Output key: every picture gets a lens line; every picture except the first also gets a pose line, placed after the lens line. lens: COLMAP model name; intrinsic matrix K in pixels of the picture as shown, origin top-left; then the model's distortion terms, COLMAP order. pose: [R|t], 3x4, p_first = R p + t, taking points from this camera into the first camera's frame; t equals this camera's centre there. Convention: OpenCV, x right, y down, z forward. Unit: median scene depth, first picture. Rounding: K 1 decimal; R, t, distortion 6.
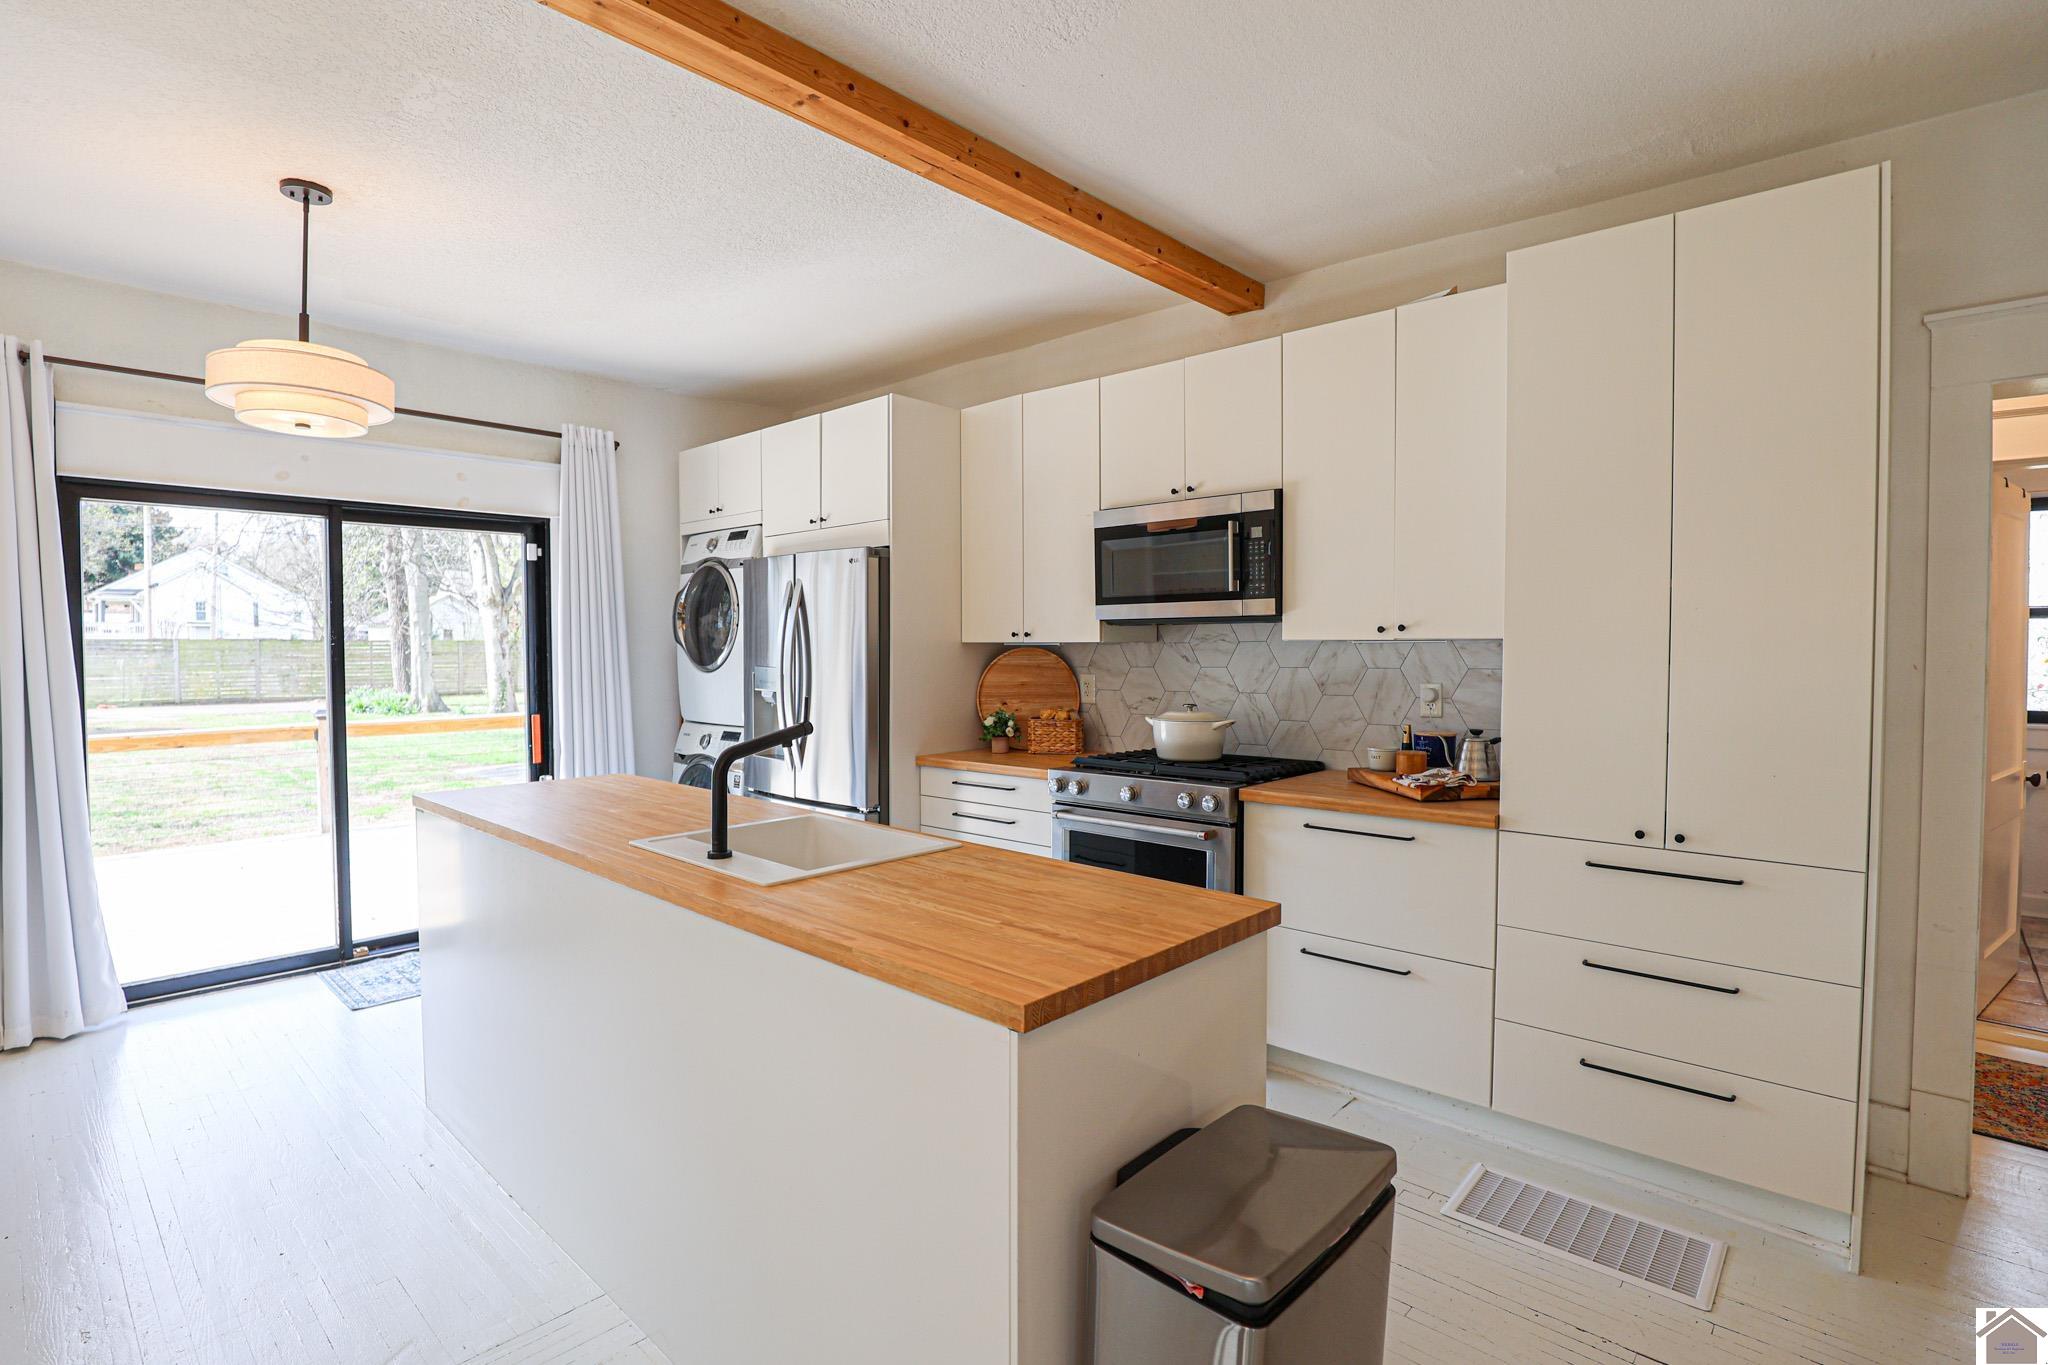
lens RADIAL K [[973.3, 0, 1025.7], [0, 973.3, 674.2], [0, 0, 1]] dist [-0.029762, 0.001201]
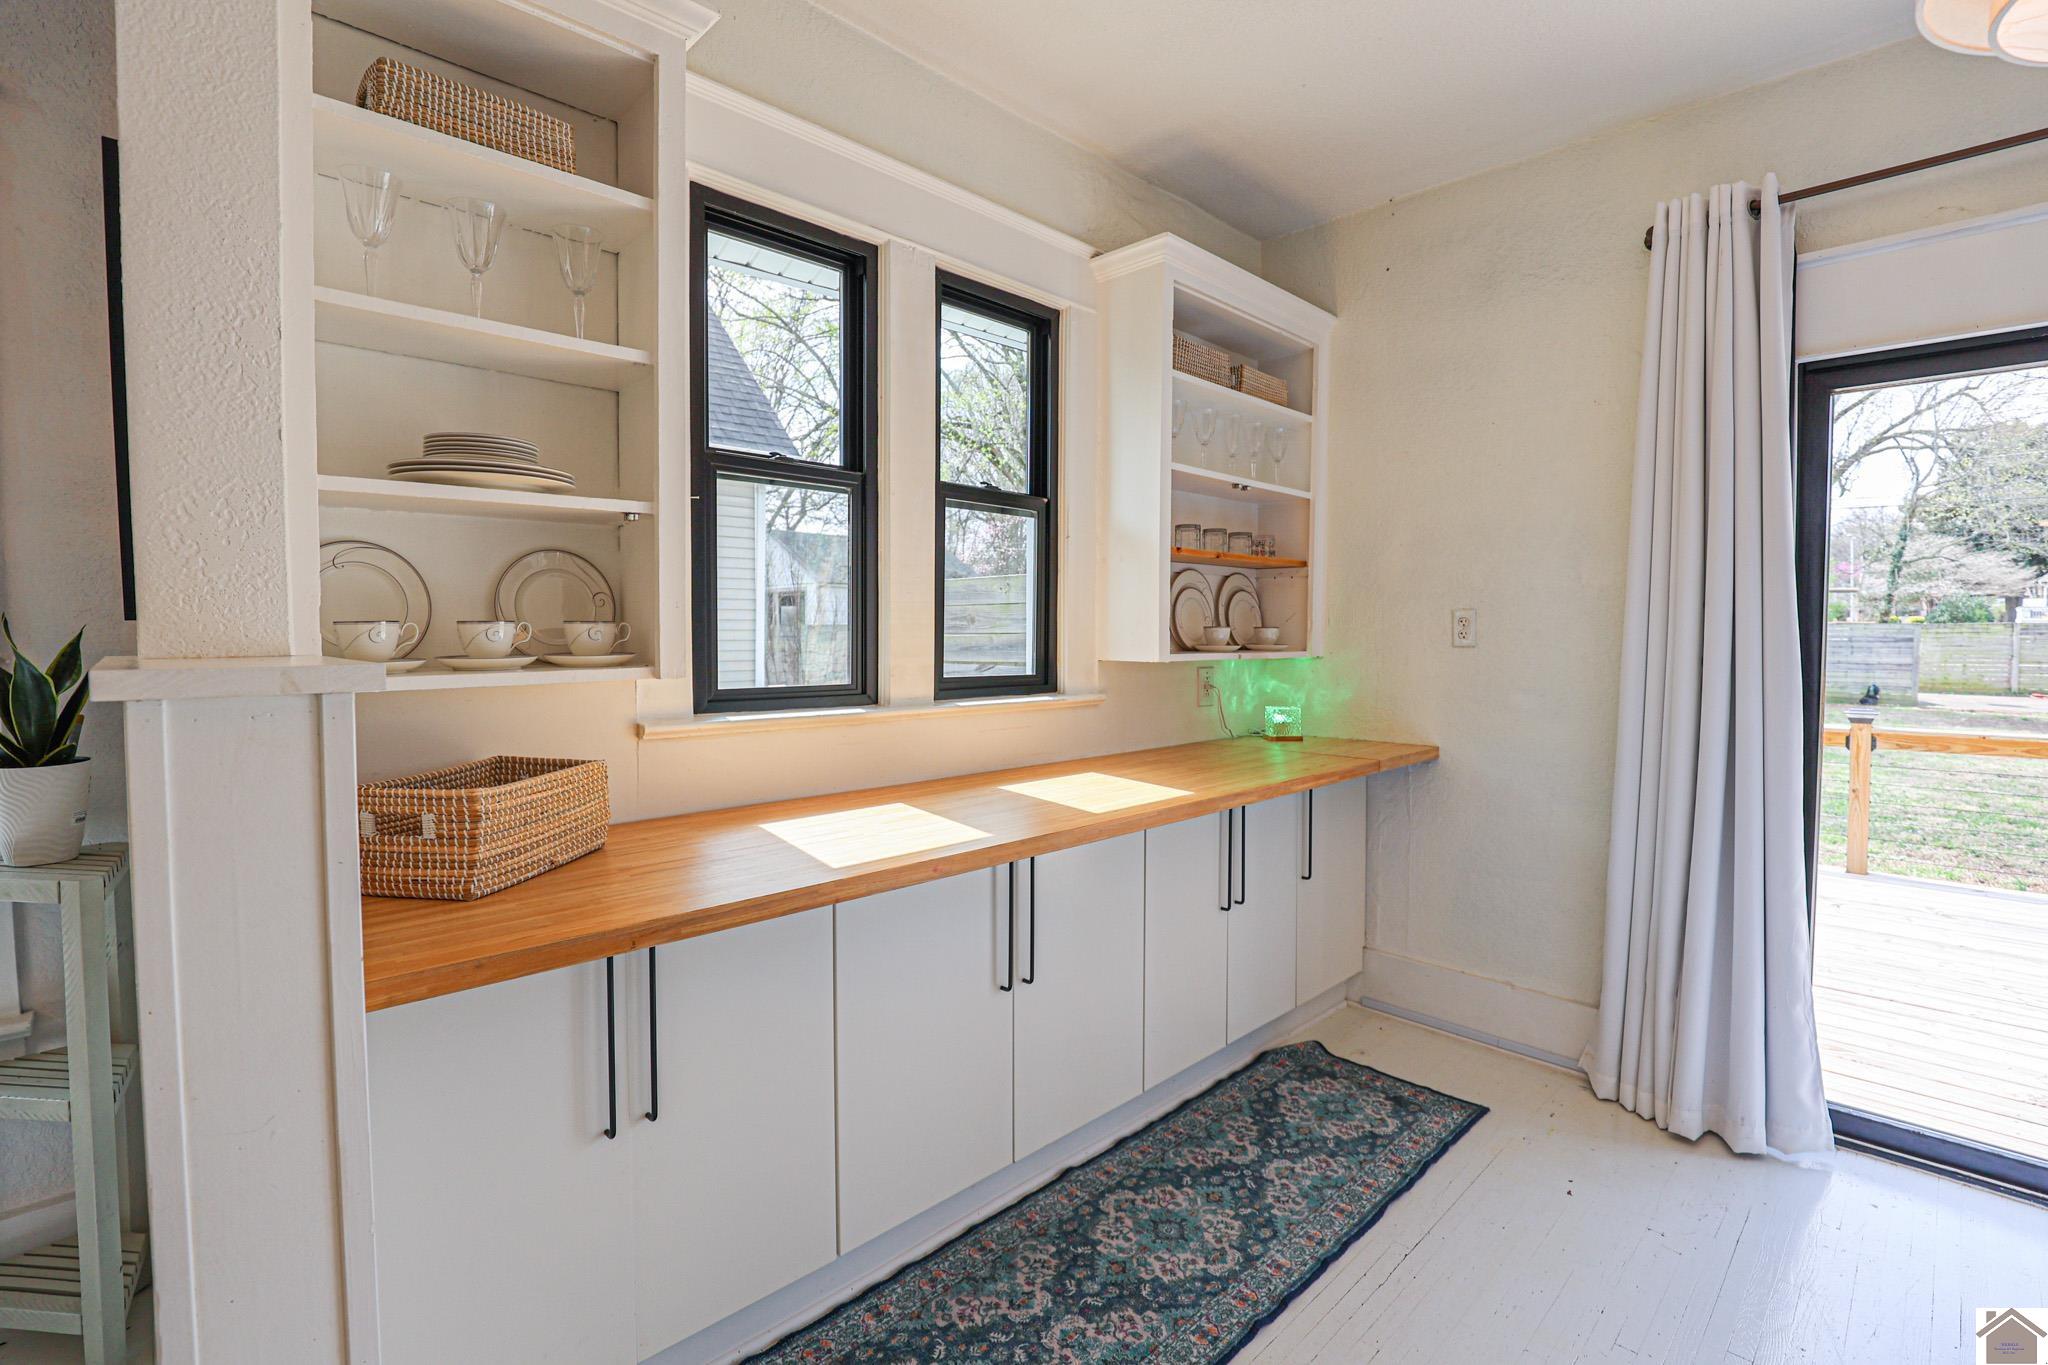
lens RADIAL K [[939.4, 0, 1027.7], [0, 939.4, 672.7], [0, 0, 1]] dist [-0.040583, 0.009026]
pose [[-0.051917, 0.044439, -0.997662, -0.281525], [-0.030280, 0.998480, 0.046051, 0.005382], [0.998192, 0.032600, -0.050492, 0.430574]]
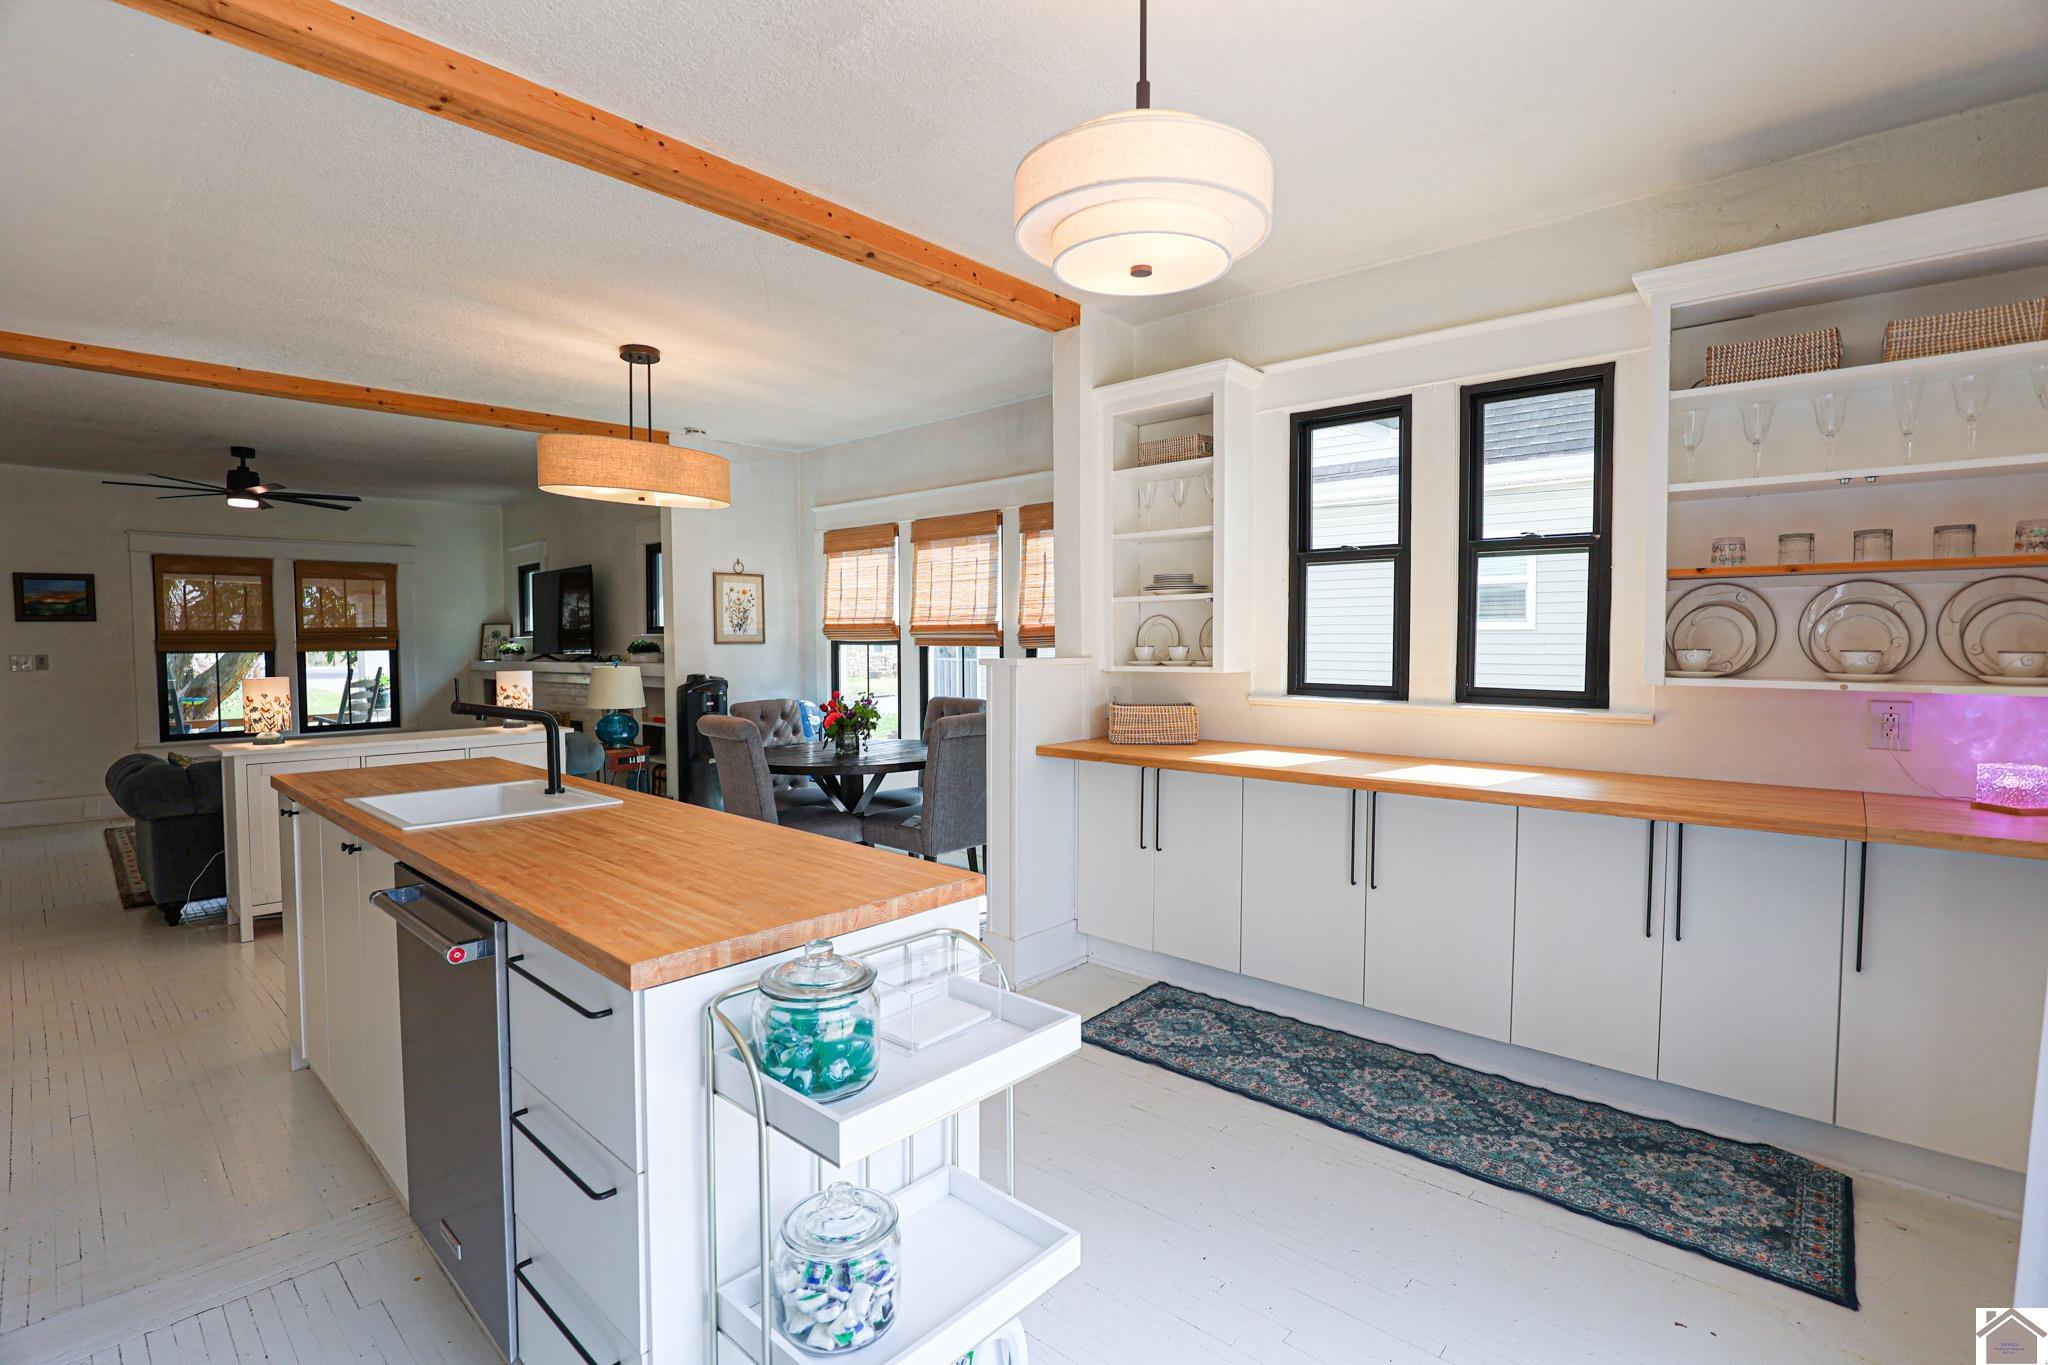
lens RADIAL K [[939.4, 0, 1027.7], [0, 939.4, 672.7], [0, 0, 1]] dist [-0.040583, 0.009026]
pose [[-0.999935, 0.001479, -0.011300, -0.511989], [0.000738, 0.997868, 0.065259, -0.030312], [0.011372, 0.065246, -0.997804, 1.219402]]
